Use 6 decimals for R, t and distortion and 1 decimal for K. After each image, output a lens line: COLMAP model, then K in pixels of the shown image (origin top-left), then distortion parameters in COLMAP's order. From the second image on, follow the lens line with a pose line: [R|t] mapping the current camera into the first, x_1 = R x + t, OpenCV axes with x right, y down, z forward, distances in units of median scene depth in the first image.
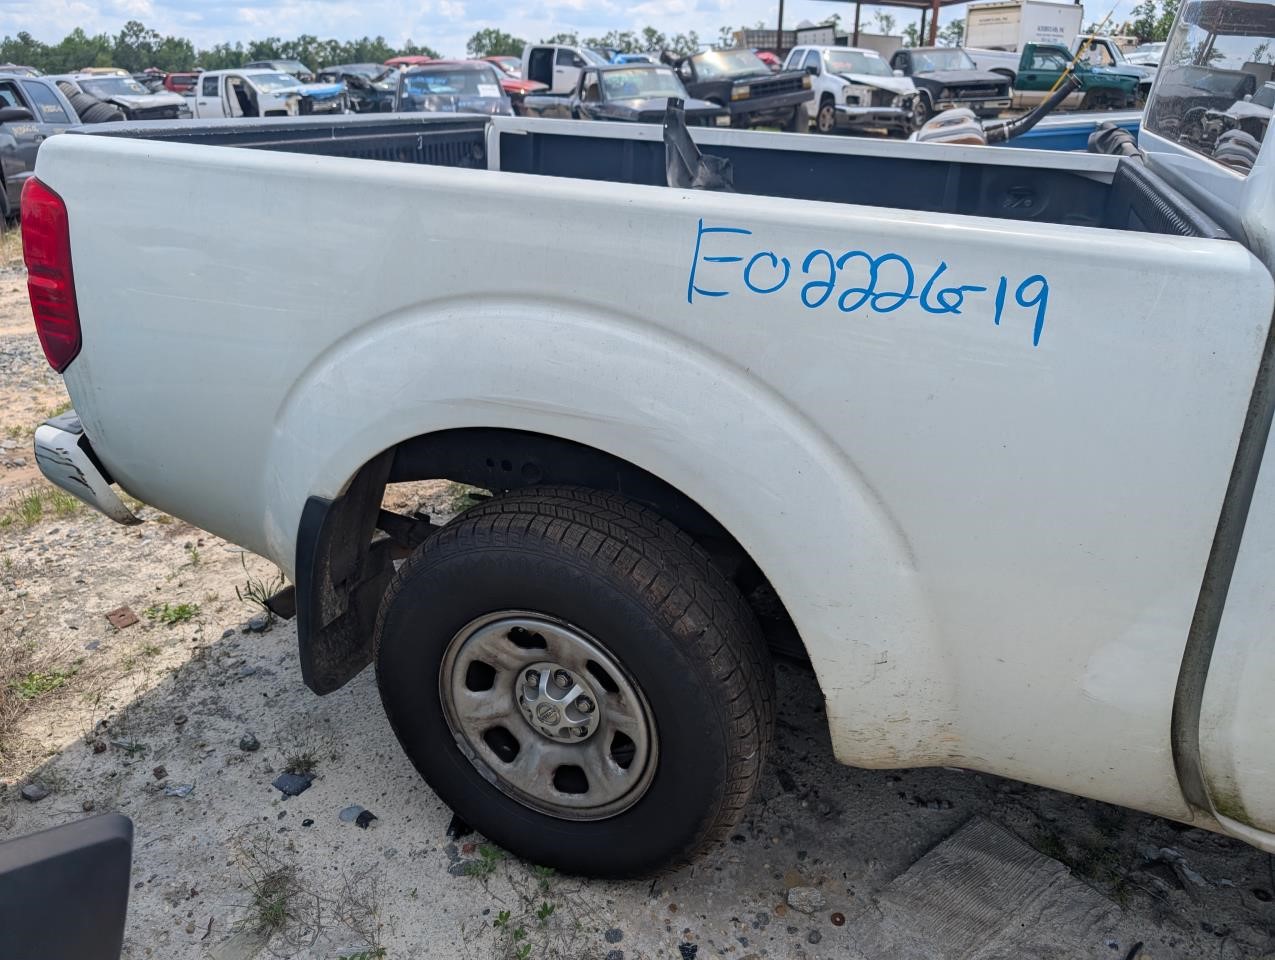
lens RADIAL K [[1020.6, 0, 610.0], [0, 1020.6, 478.9], [0, 0, 1]] dist [0.012403, -0.014232]
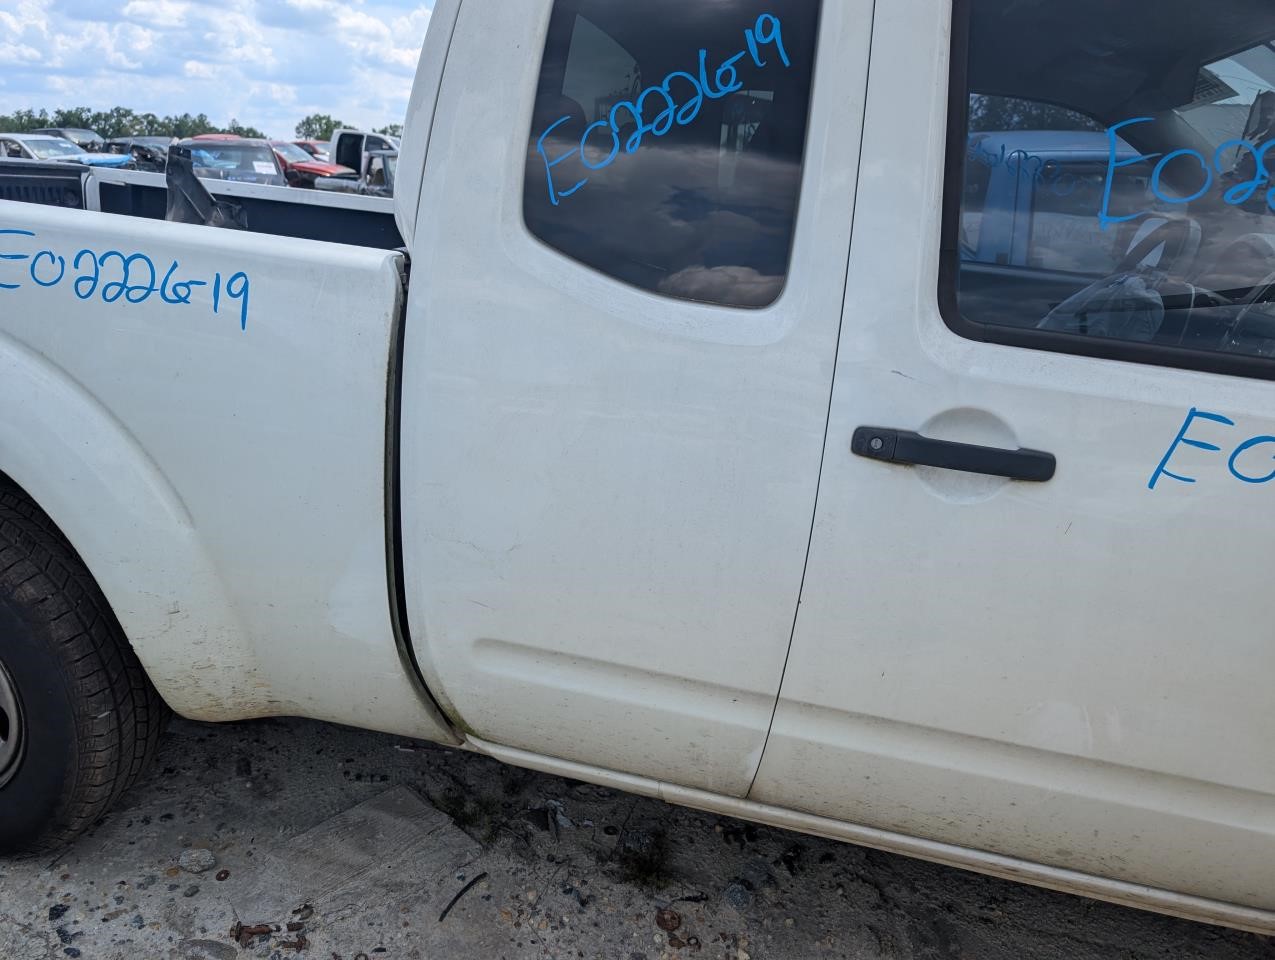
lens RADIAL K [[1020.6, 0, 610.0], [0, 1020.6, 478.9], [0, 0, 1]] dist [0.012403, -0.014232]
pose [[0.982427, 0.003847, 0.186609, 0.435267], [0.011566, 0.996611, -0.081437, 0.106366], [-0.186290, 0.082165, 0.979053, -0.182943]]
